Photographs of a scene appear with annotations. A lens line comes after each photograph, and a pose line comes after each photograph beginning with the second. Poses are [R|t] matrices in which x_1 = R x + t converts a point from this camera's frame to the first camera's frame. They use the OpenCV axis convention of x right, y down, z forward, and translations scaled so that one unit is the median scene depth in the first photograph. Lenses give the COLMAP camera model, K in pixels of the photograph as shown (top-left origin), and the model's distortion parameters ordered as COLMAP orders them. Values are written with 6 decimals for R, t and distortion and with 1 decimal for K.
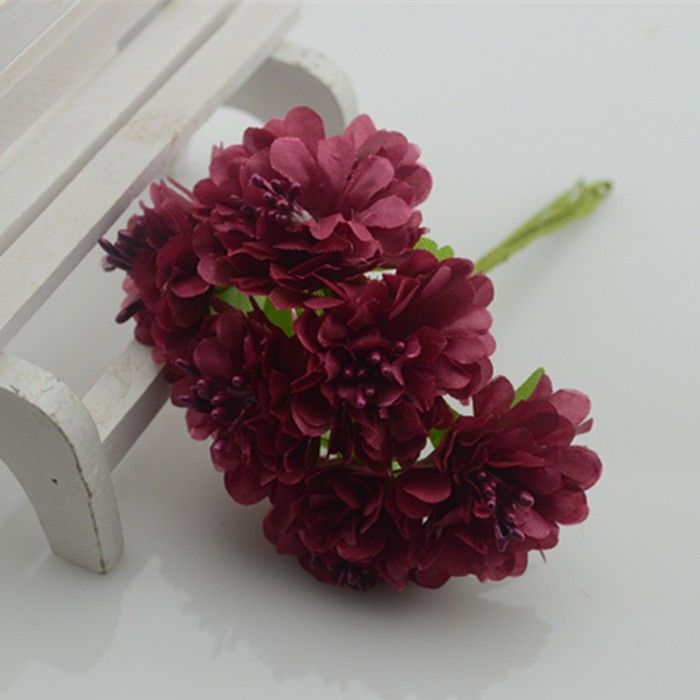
lens RADIAL K [[1567.6, 0, 355.2], [0, 1567.6, 355.1], [0, 0, 1]] dist [0.021783, 0.000000]
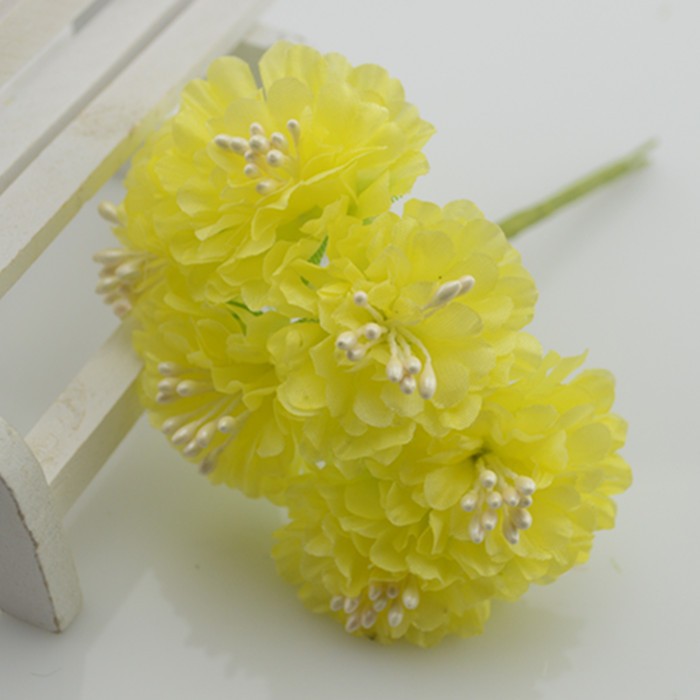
lens RADIAL K [[1567.6, 0, 368.4], [0, 1567.6, 346.9], [0, 0, 1]] dist [0.021783, 0.000000]
pose [[0.999722, -0.023590, -0.000180, 0.015581], [0.023586, 0.999651, -0.011919, -0.004812], [0.000461, 0.011911, 0.999929, 0.130468]]
